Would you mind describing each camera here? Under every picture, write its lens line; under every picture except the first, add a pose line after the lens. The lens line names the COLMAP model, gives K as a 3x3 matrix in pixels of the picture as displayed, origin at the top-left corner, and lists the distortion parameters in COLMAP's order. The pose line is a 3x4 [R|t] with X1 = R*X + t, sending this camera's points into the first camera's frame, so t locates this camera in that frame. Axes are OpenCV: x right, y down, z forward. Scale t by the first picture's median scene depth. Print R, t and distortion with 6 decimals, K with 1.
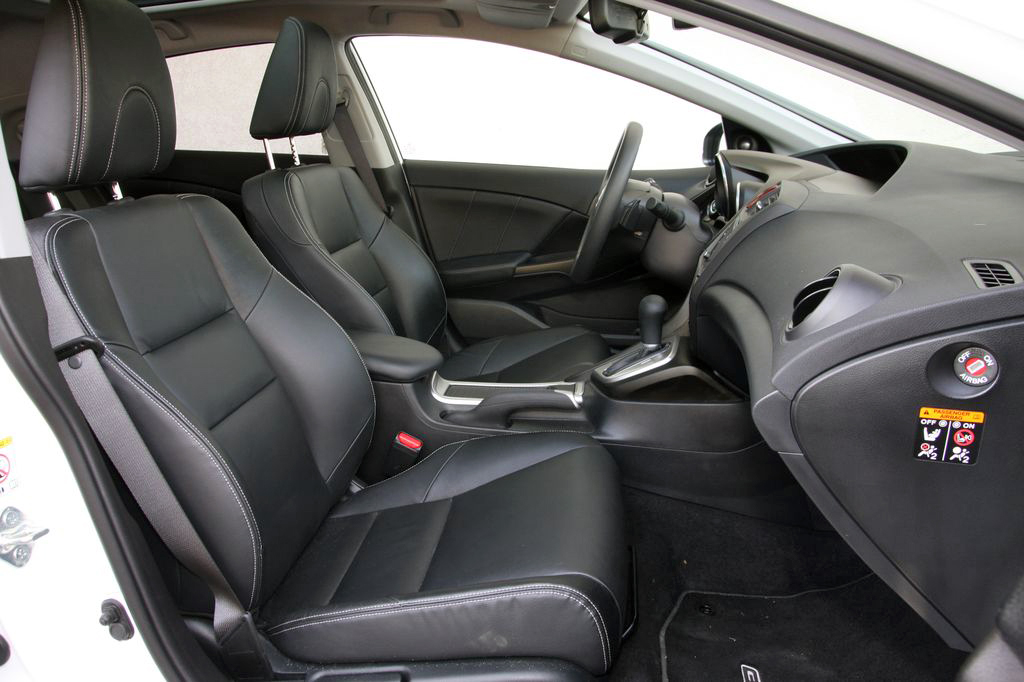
lens RADIAL K [[797.3, 0, 510.6], [0, 797.3, 356.1], [0, 0, 1]] dist [-0.138388, 0.129526]
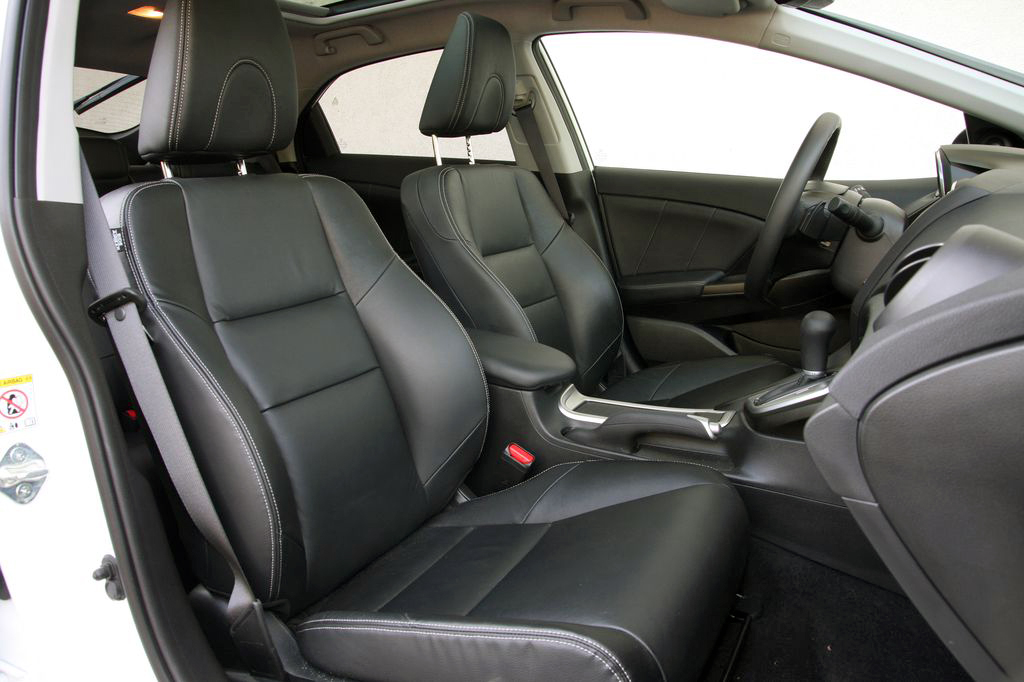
lens RADIAL K [[791.6, 0, 505.9], [0, 791.6, 352.3], [0, 0, 1]] dist [-0.144531, 0.119364]
pose [[0.934914, 0.079682, -0.345813, 0.154911], [-0.099299, 0.994279, -0.039355, 0.028220], [0.340699, 0.071132, 0.937478, 0.143333]]
